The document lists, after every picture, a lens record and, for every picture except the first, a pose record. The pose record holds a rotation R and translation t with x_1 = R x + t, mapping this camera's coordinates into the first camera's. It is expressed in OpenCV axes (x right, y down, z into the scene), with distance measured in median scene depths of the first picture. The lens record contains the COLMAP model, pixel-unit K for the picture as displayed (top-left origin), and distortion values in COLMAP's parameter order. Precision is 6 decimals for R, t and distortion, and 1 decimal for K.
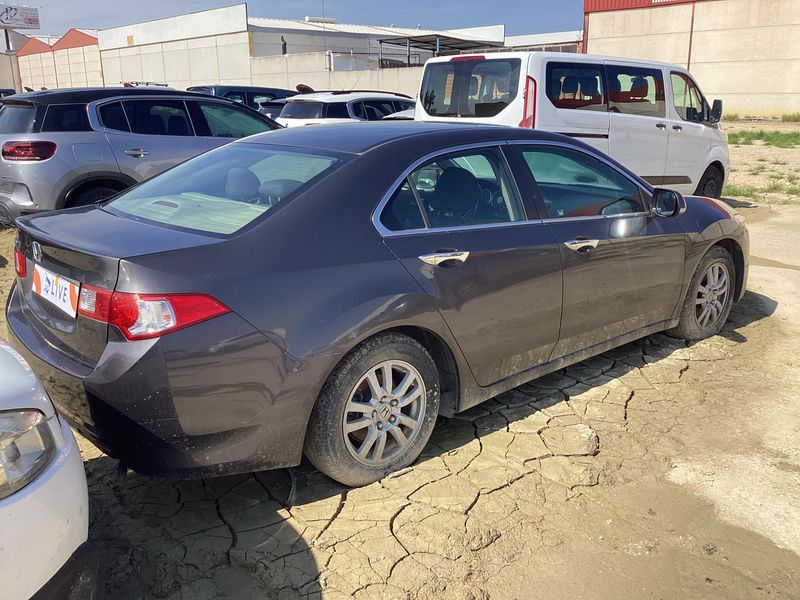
lens RADIAL K [[732.4, 0, 403.2], [0, 732.4, 305.4], [0, 0, 1]] dist [0.003313, 0.000000]
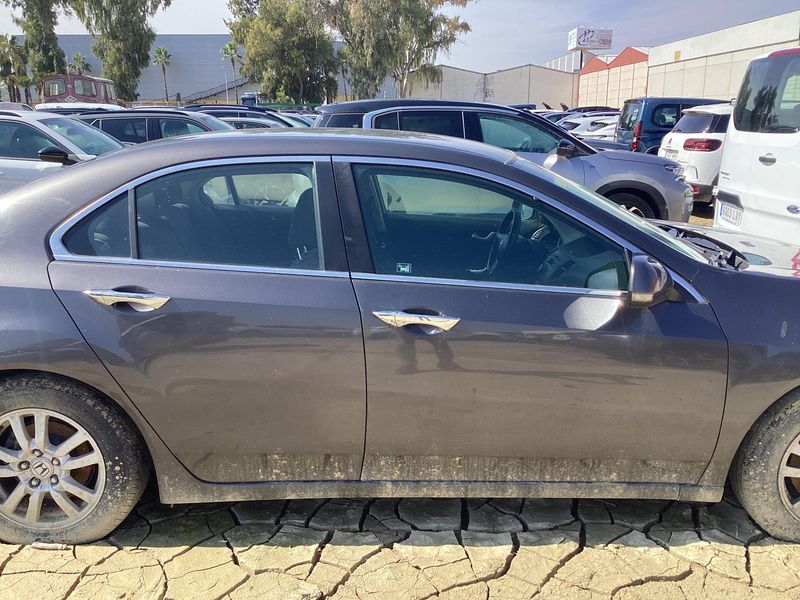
lens RADIAL K [[732.4, 0, 397.0], [0, 732.4, 301.8], [0, 0, 1]] dist [0.003313, 0.000000]
pose [[0.755819, 0.168499, -0.632729, 0.768594], [-0.183783, 0.982069, 0.041996, -0.148839], [0.628460, 0.084544, 0.773234, 0.586646]]
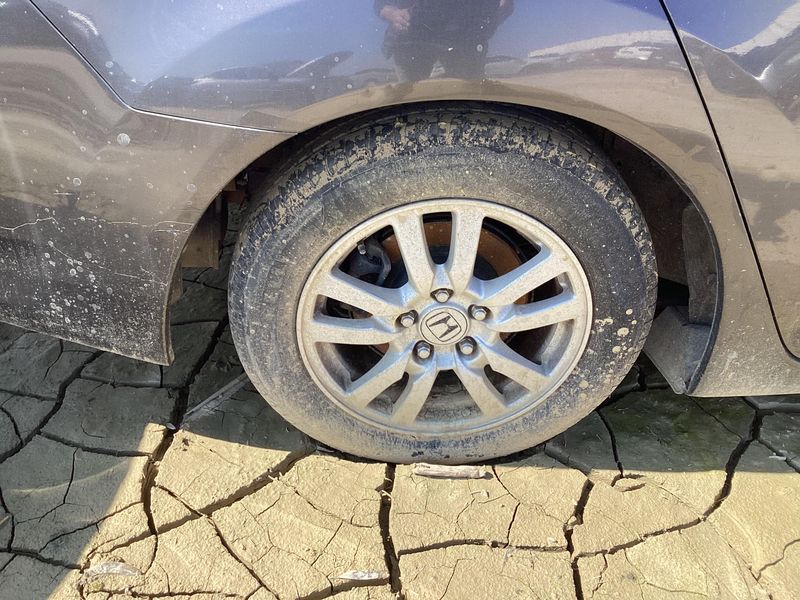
lens RADIAL K [[732.4, 0, 401.0], [0, 732.4, 296.5], [0, 0, 1]] dist [0.003313, 0.000000]
pose [[0.766269, 0.417771, -0.488159, 0.131158], [-0.218480, 0.883902, 0.413502, -0.015699], [0.604234, -0.210201, 0.768581, 0.698160]]
